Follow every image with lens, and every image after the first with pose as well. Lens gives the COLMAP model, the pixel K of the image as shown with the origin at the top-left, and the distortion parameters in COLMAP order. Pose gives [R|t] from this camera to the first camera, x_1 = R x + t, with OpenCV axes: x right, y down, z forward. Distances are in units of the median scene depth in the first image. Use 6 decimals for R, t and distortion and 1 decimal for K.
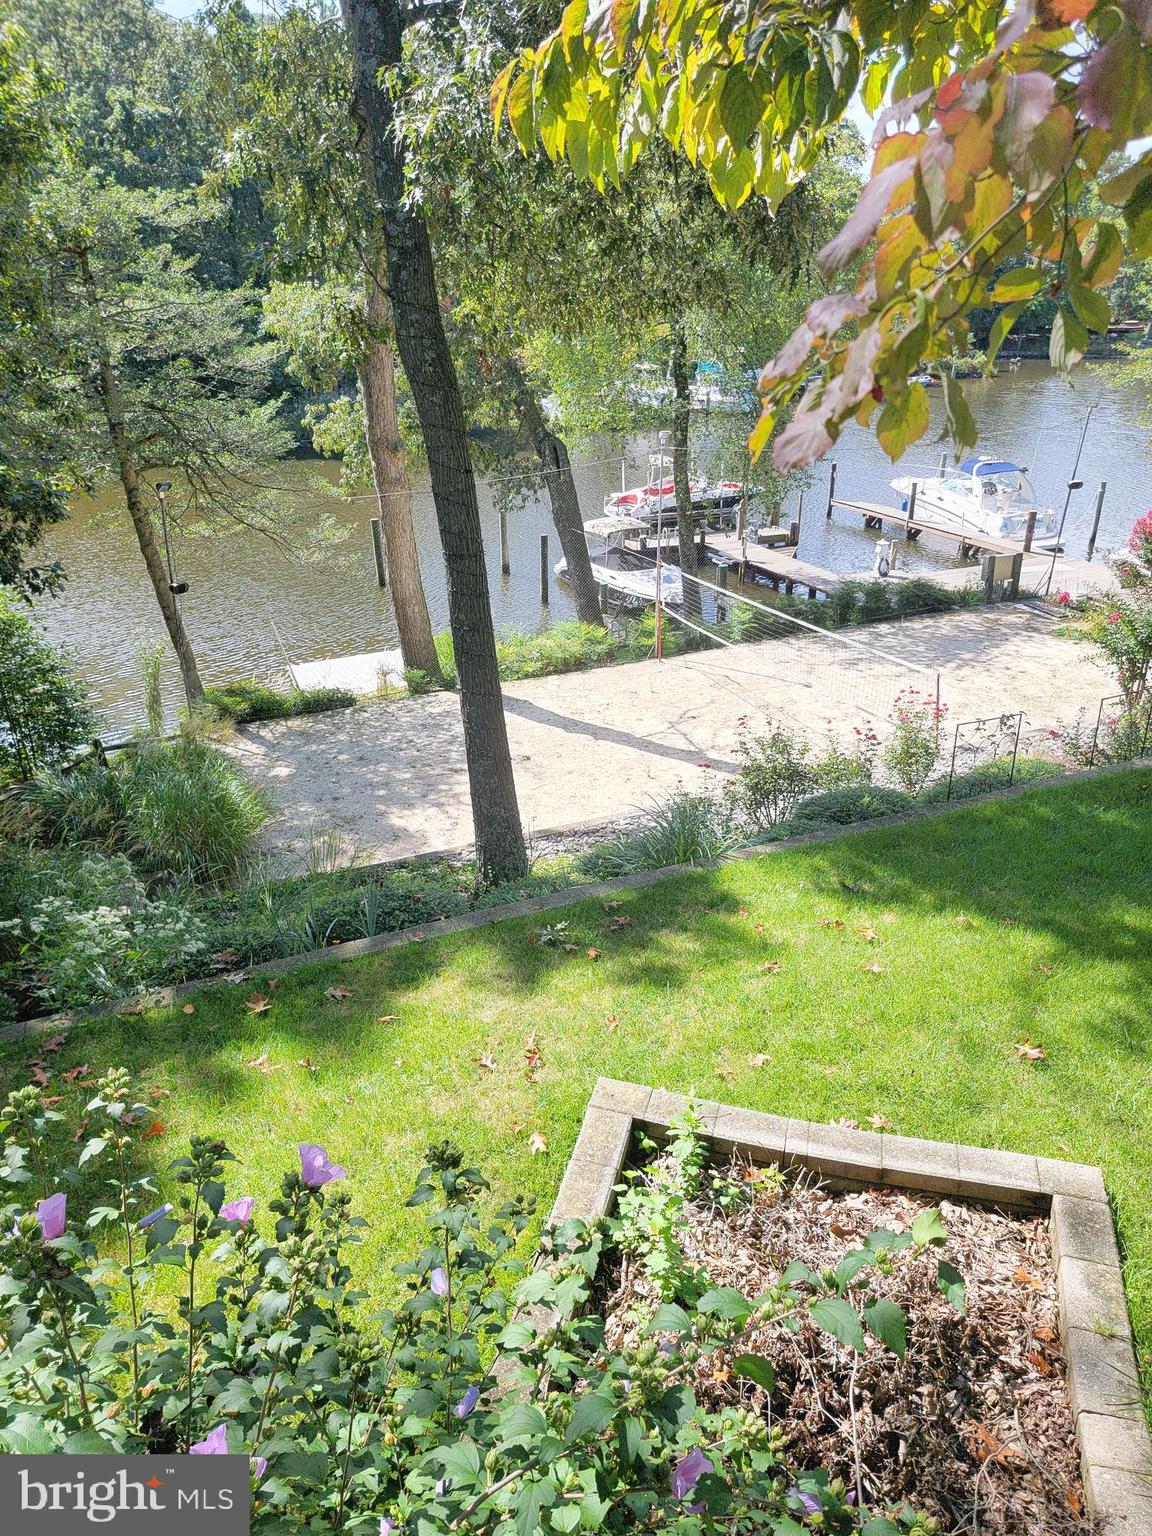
lens RADIAL K [[1050.6, 0, 576.0], [0, 1050.6, 768.0], [0, 0, 1]] dist [0.122813, -0.133649]
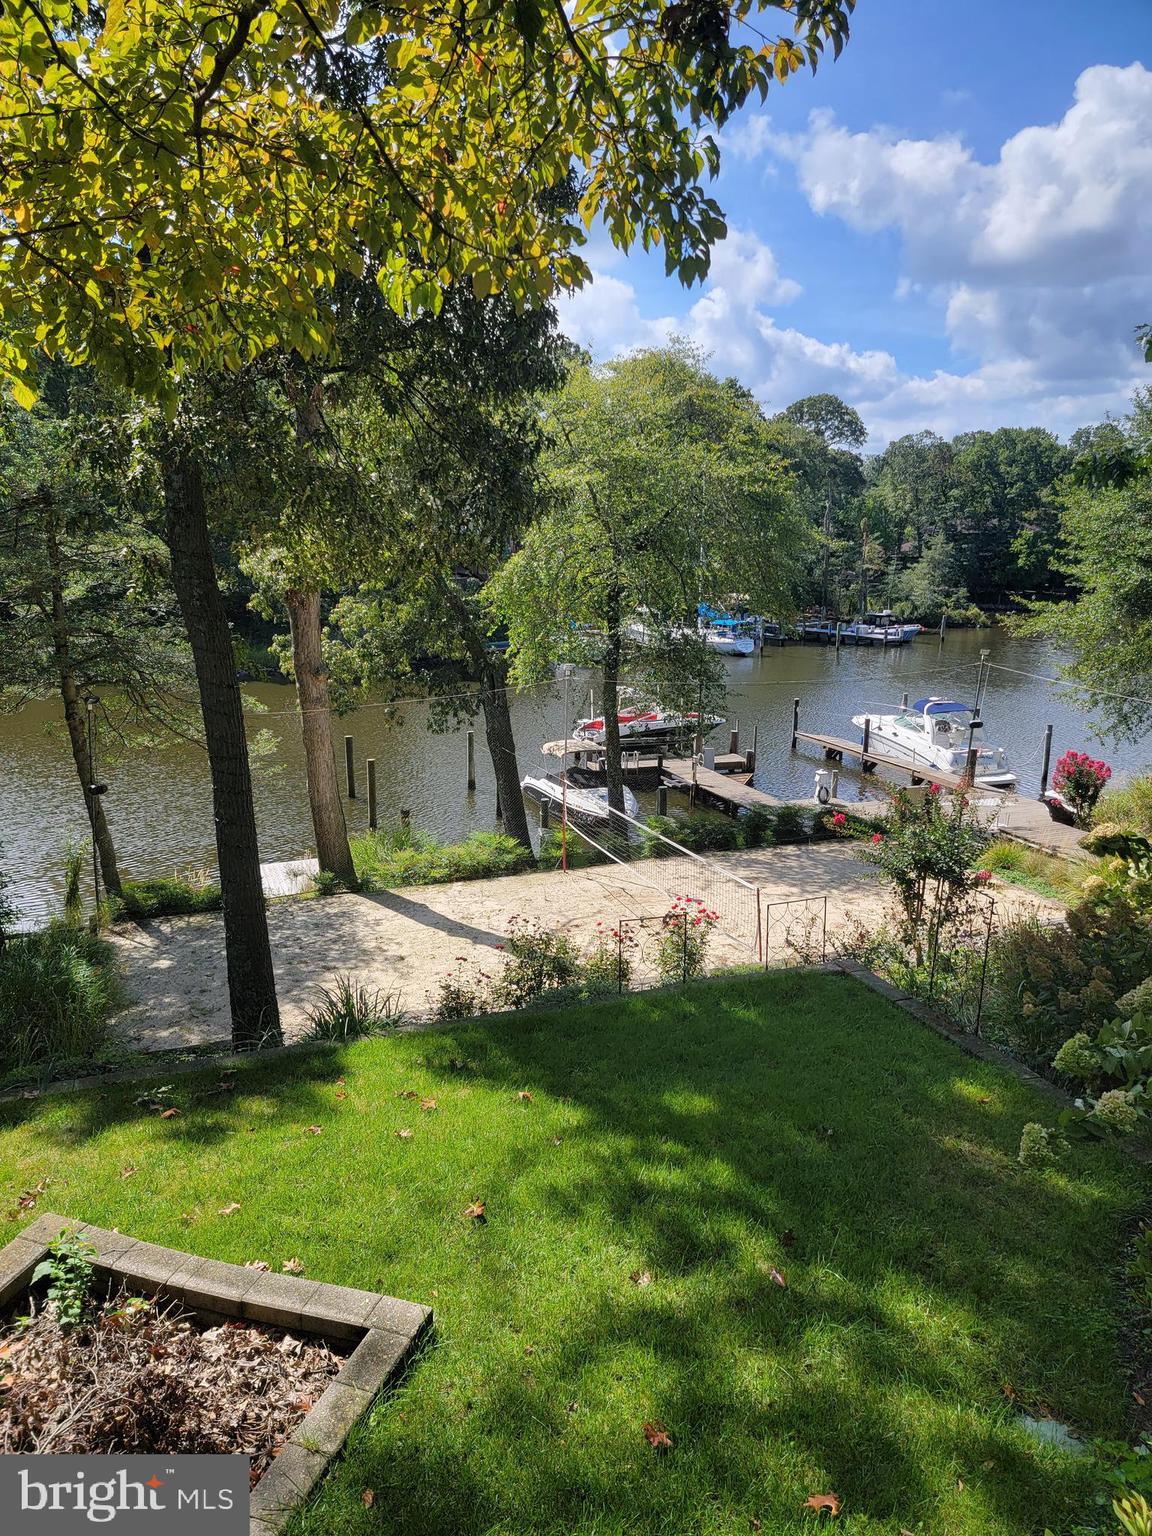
lens RADIAL K [[1050.6, 0, 576.0], [0, 1050.6, 768.0], [0, 0, 1]] dist [0.122813, -0.133649]
pose [[0.997483, 0.029607, -0.064431, 0.146883], [-0.042392, 0.977387, -0.207164, 0.012238], [0.056840, 0.209374, 0.976182, -0.035135]]
